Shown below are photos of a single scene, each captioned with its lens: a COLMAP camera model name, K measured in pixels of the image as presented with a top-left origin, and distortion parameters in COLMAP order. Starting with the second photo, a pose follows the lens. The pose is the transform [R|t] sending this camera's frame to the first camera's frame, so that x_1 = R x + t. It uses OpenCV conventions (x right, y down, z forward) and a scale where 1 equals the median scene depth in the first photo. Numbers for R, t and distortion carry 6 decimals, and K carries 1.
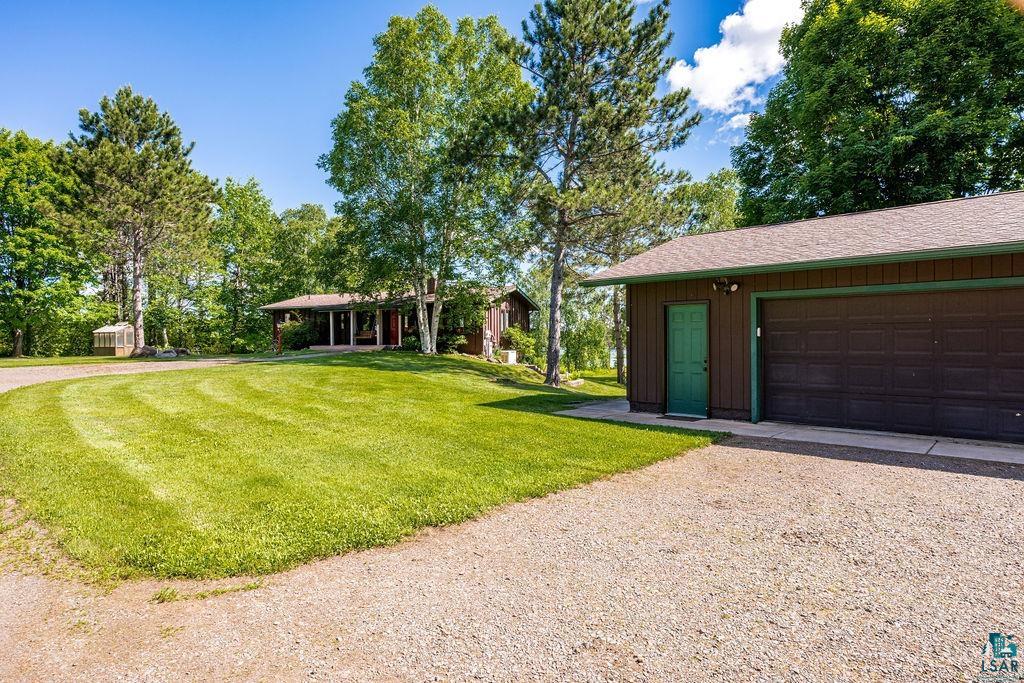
lens RADIAL K [[590.8, 0, 511.9], [0, 590.8, 339.4], [0, 0, 1]] dist [-0.000817, -0.000198]
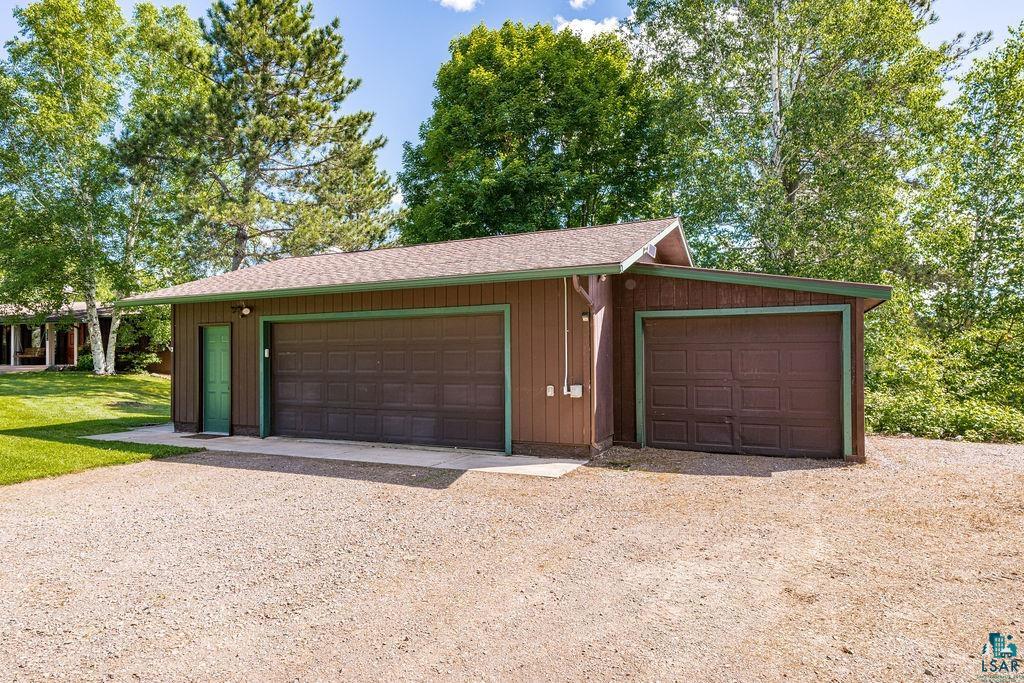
lens RADIAL K [[621.3, 0, 512.0], [0, 621.3, 345.3], [0, 0, 1]] dist [0.004388, 0.000009]
pose [[0.952486, 0.002294, 0.304574, 0.308487], [0.002889, 0.999859, -0.016567, -0.003917], [-0.304569, 0.016660, 0.952345, -0.133100]]
